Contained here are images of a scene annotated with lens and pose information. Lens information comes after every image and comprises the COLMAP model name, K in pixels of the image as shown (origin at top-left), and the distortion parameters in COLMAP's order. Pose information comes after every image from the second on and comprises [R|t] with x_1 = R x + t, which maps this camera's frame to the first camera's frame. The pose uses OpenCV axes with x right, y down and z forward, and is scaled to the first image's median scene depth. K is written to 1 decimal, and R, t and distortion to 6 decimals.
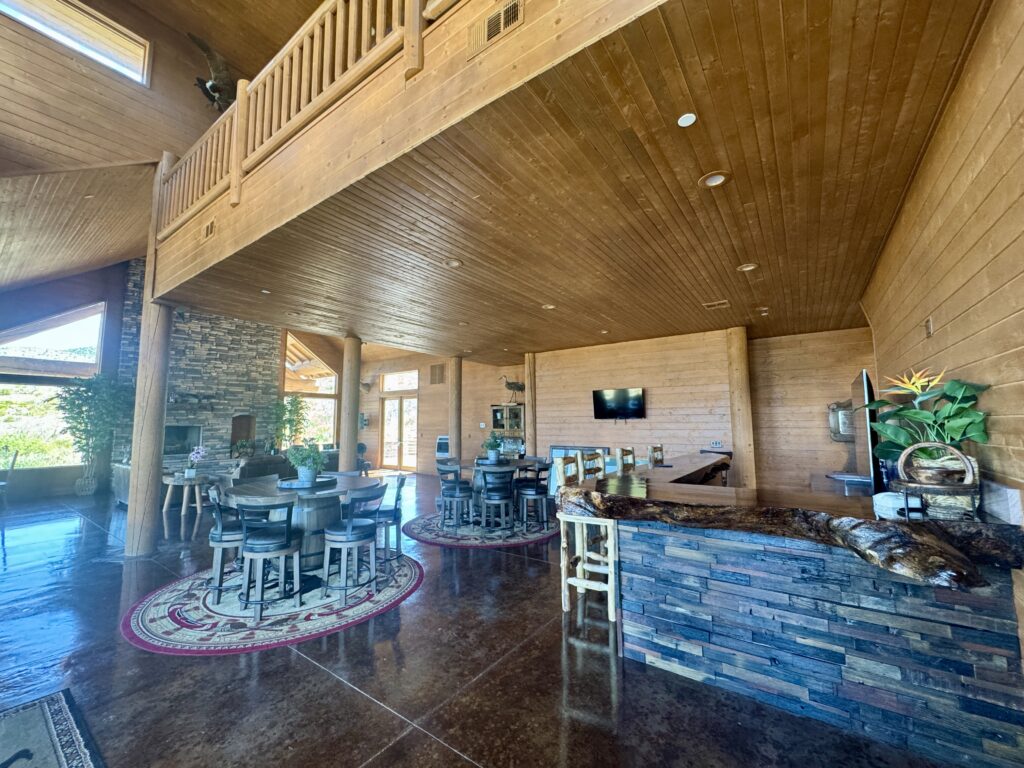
lens RADIAL K [[411.8, 0, 509.7], [0, 411.8, 382.1], [0, 0, 1]] dist [0.000722, 0.000256]
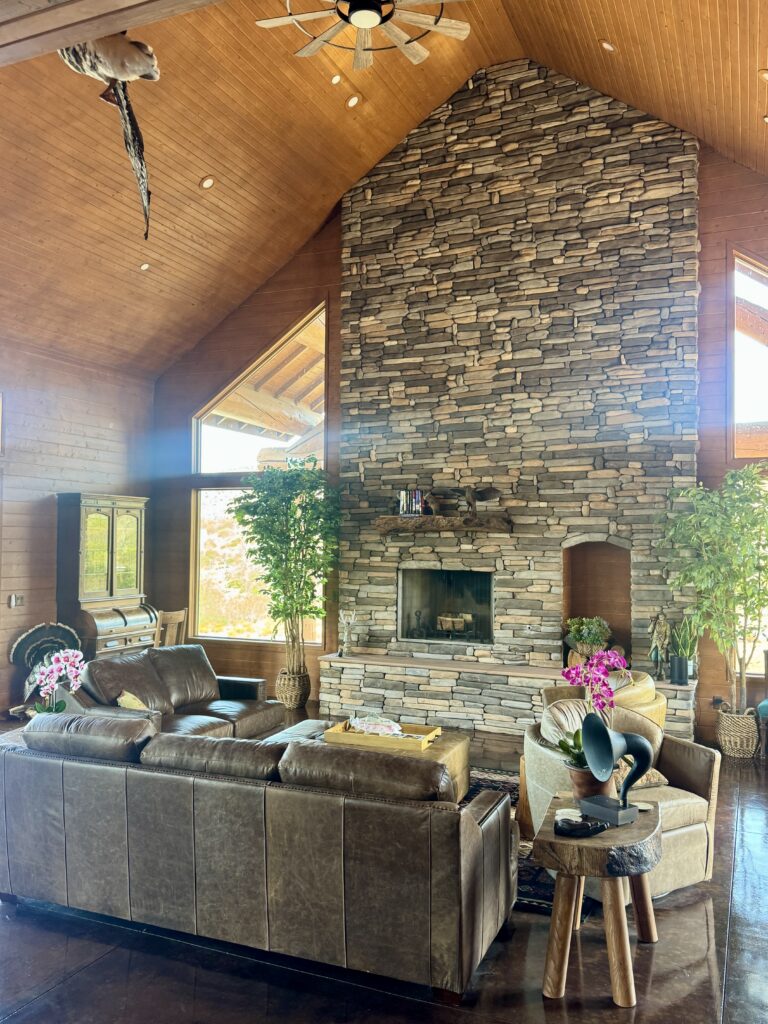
lens RADIAL K [[832.5, 0, 383.1], [0, 832.5, 516.7], [0, 0, 1]] dist [0.080144, 0.000725]
pose [[0.206879, -0.013435, -0.978274, -0.021108], [0.093463, 0.995604, 0.006092, 0.040514], [0.973892, -0.092693, 0.207226, 0.715498]]
